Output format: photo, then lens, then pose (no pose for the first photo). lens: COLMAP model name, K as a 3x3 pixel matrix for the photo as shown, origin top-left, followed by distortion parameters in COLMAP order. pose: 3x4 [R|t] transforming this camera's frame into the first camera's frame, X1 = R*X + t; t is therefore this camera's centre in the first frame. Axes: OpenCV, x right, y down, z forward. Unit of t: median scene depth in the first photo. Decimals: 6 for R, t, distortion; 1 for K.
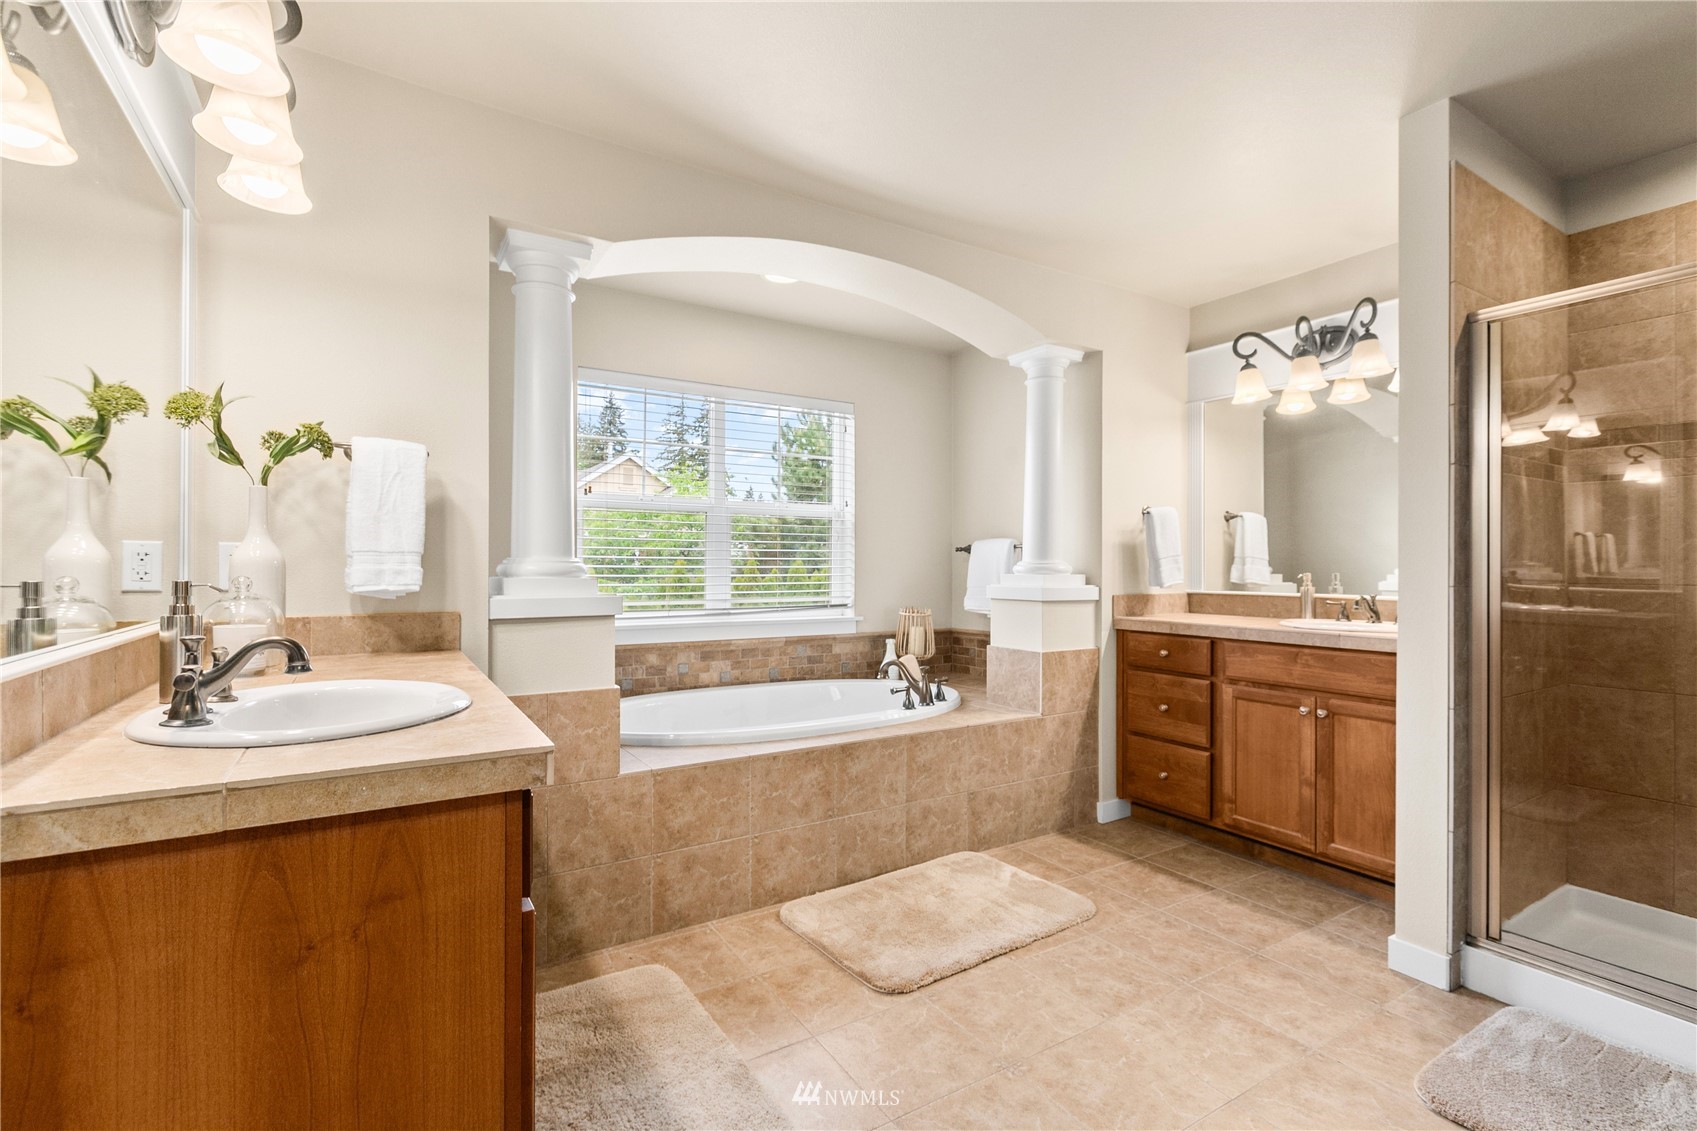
lens RADIAL K [[769.5, 0, 839.1], [0, 769.5, 556.4], [0, 0, 1]] dist [0.006797, -0.002563]
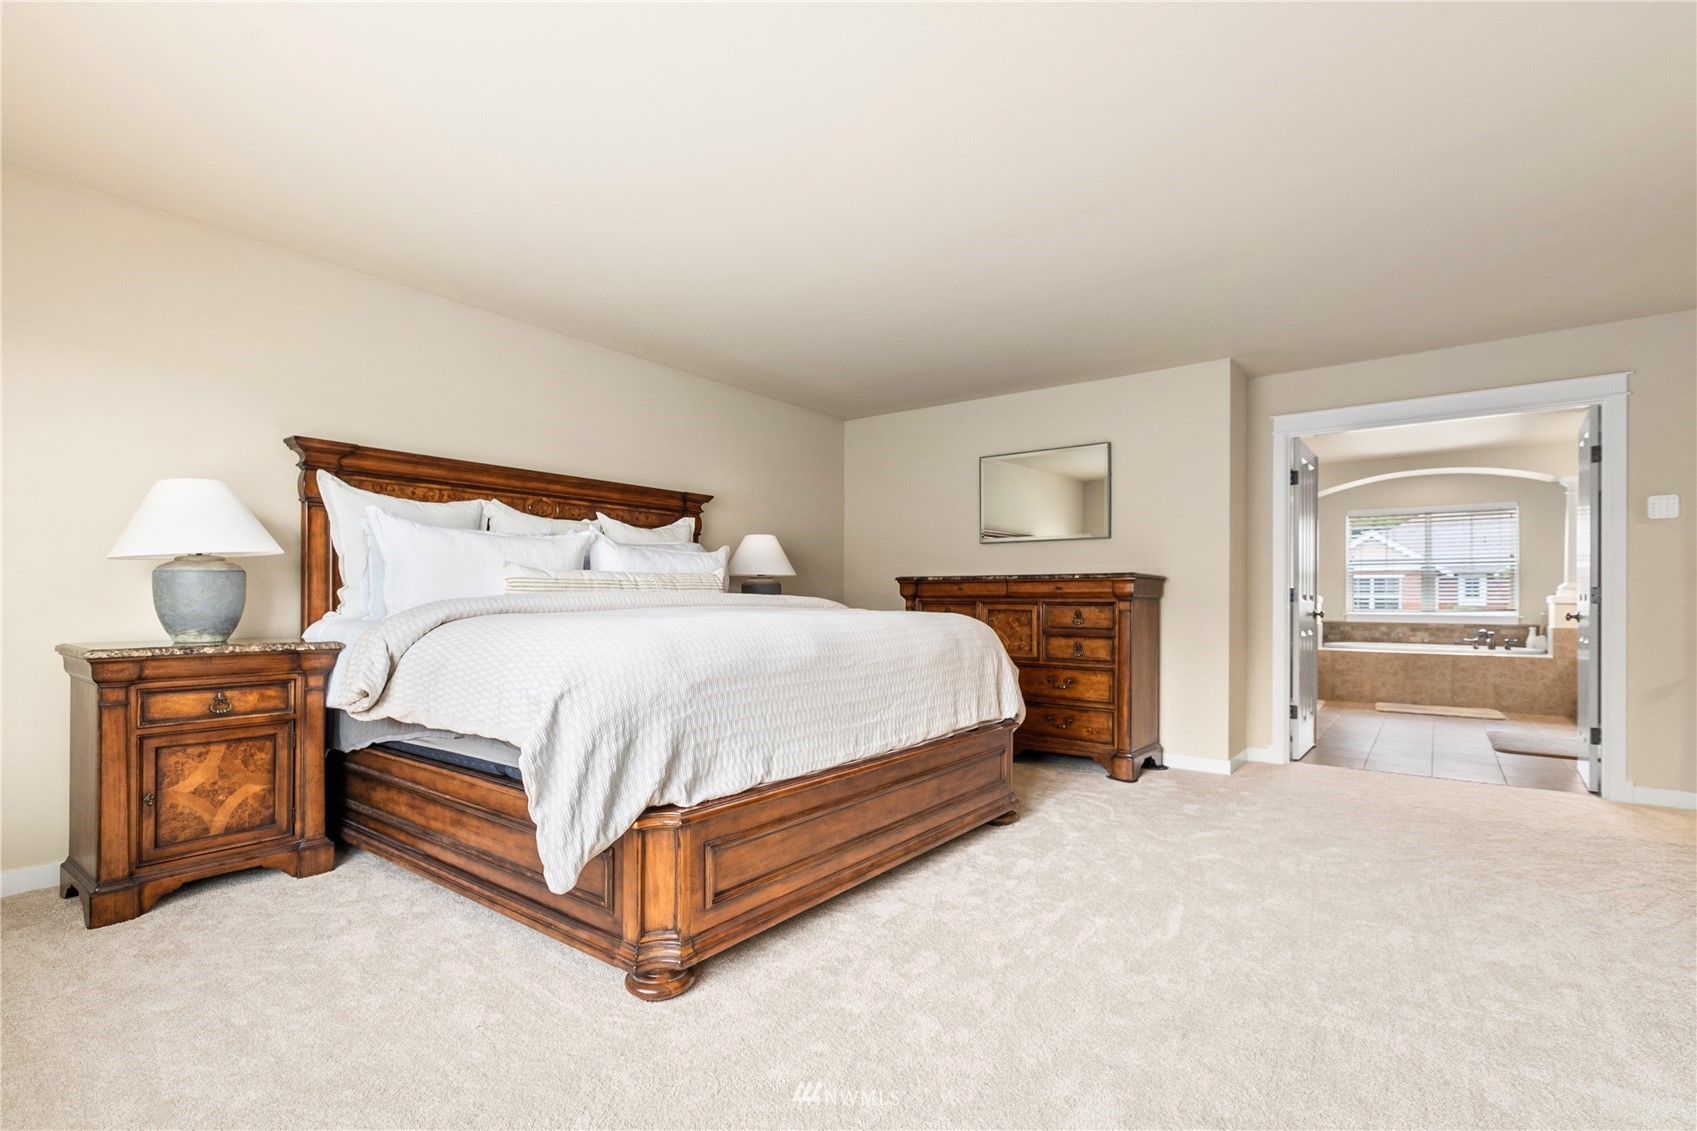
lens RADIAL K [[769.5, 0, 864.6], [0, 769.5, 590.9], [0, 0, 1]] dist [0.006797, -0.002563]
pose [[0.373180, -0.013340, -0.927663, 1.716346], [0.007313, 0.999908, -0.011437, 0.041338], [0.927730, -0.002516, 0.373243, -1.710700]]
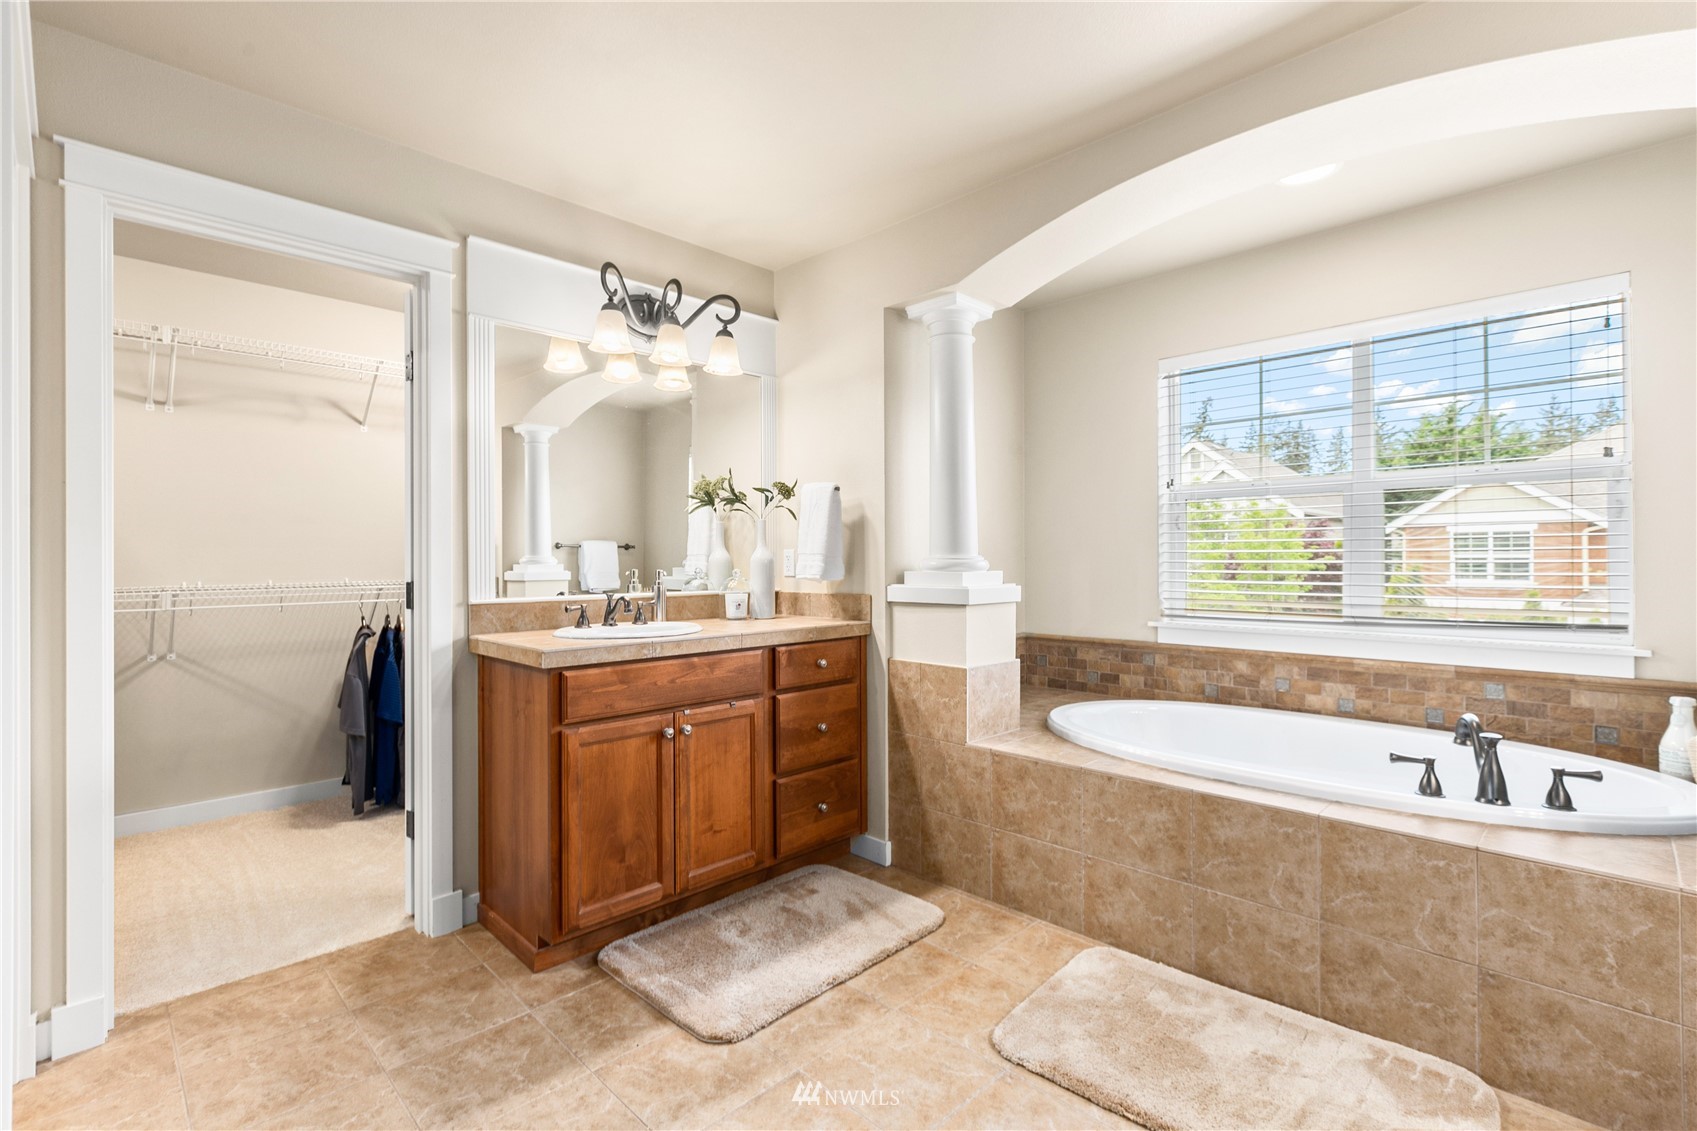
lens RADIAL K [[769.5, 0, 853.4], [0, 769.5, 550.3], [0, 0, 1]] dist [0.006797, -0.002563]
pose [[0.235446, -0.018264, -0.971716, 0.644765], [0.015438, 0.999768, -0.015050, 0.008470], [0.971765, -0.011458, 0.235673, 0.464232]]
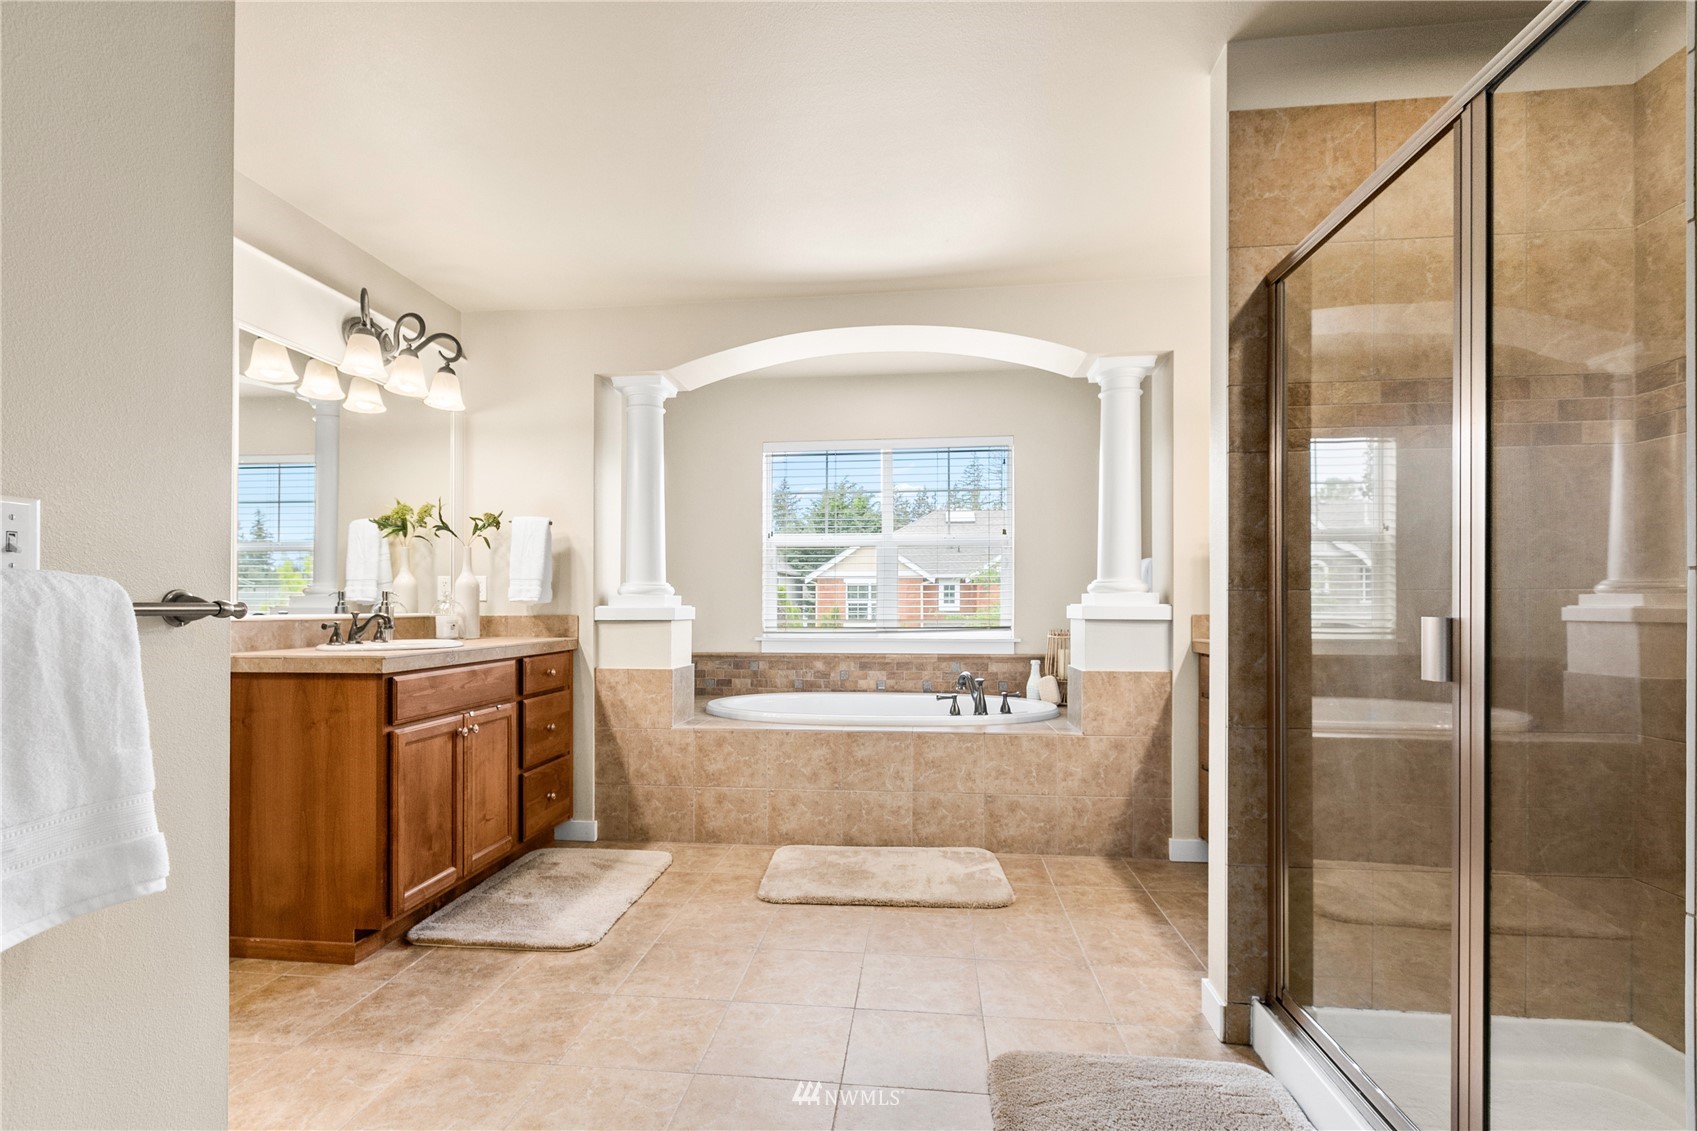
lens RADIAL K [[769.5, 0, 834.0], [0, 769.5, 597.2], [0, 0, 1]] dist [0.006797, -0.002563]
pose [[0.783607, -0.012734, -0.621127, 0.718368], [0.011401, 0.999916, -0.006116, 0.036482], [0.621153, -0.002289, 0.783686, 0.026532]]
